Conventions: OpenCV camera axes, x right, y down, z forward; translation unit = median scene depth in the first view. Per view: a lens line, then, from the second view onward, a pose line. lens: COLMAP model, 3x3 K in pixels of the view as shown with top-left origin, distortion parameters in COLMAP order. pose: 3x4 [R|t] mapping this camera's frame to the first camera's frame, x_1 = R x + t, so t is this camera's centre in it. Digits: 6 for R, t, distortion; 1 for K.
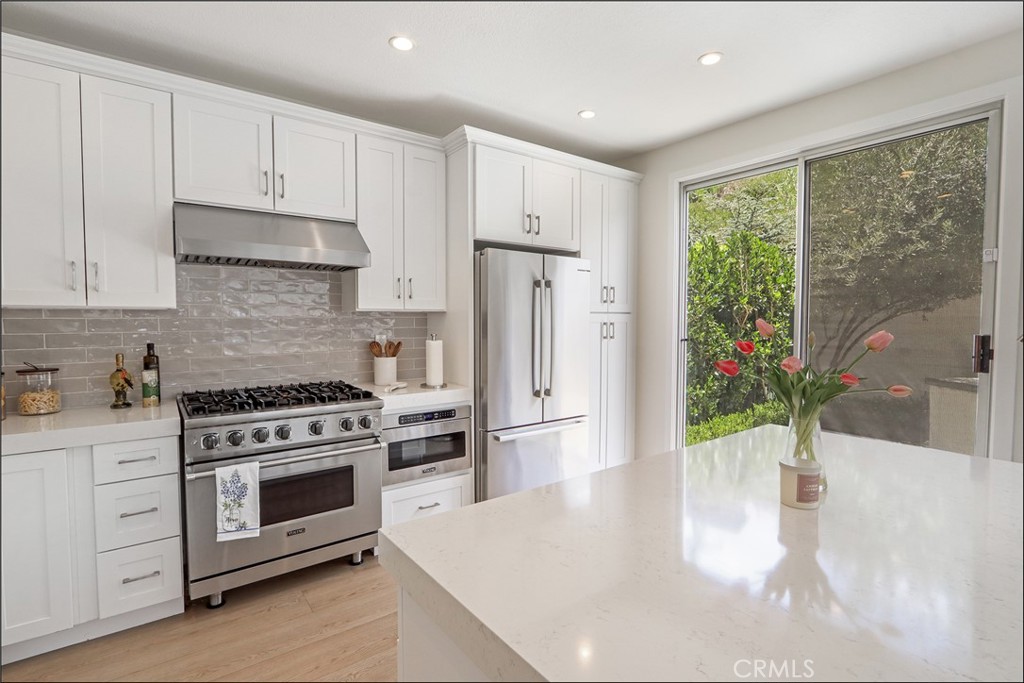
lens RADIAL K [[486.5, 0, 512.0], [0, 486.5, 341.5], [0, 0, 1]] dist [-0.018532, 0.004462]
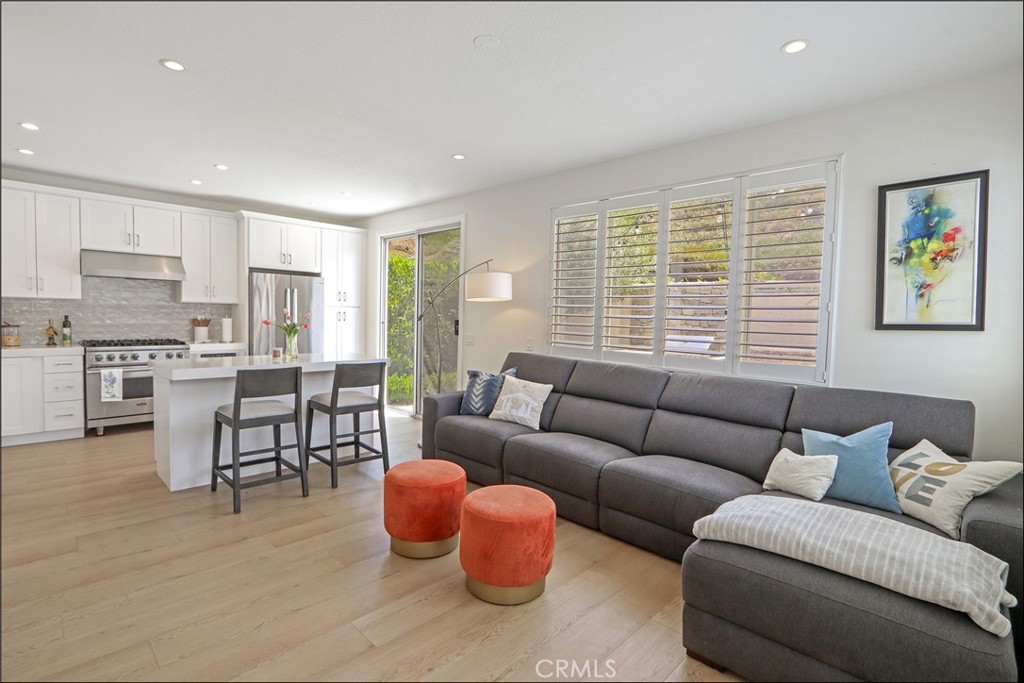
lens RADIAL K [[486.5, 0, 512.0], [0, 486.5, 341.5], [0, 0, 1]] dist [-0.018532, 0.004462]
pose [[0.988205, 0.015304, 0.152367, 0.768798], [-0.017286, 0.999782, 0.011694, 0.054614], [-0.152155, -0.014190, 0.988255, -1.235977]]
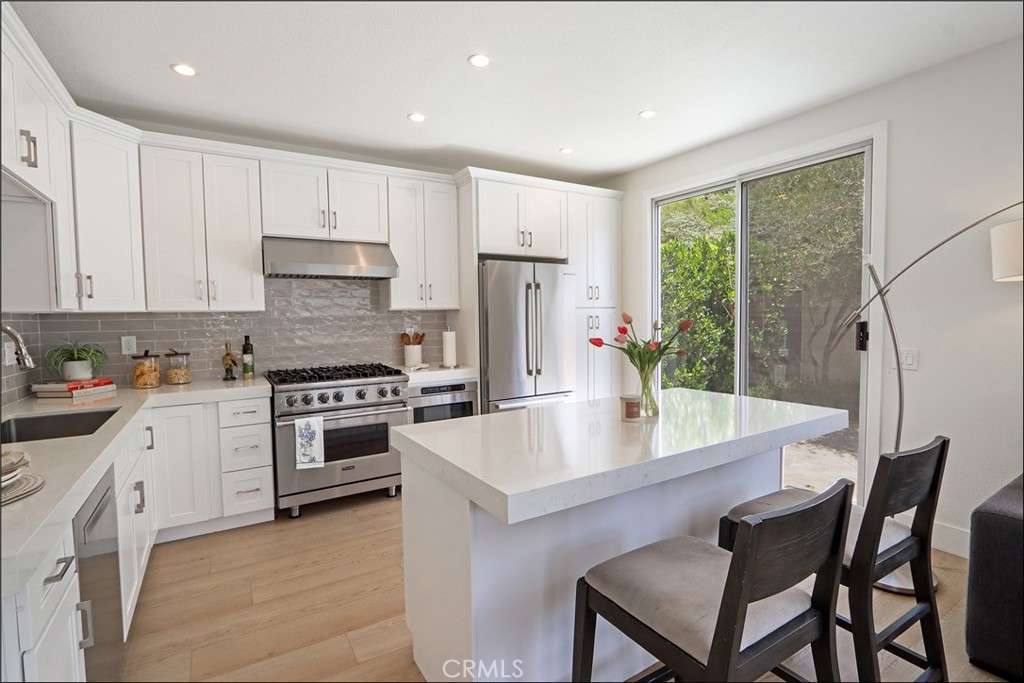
lens RADIAL K [[486.5, 0, 512.0], [0, 486.5, 341.5], [0, 0, 1]] dist [-0.018532, 0.004462]
pose [[0.995931, -0.010498, -0.089502, 0.142619], [0.011540, 0.999872, 0.011126, 0.013376], [0.089373, -0.012113, 0.995925, -0.323621]]
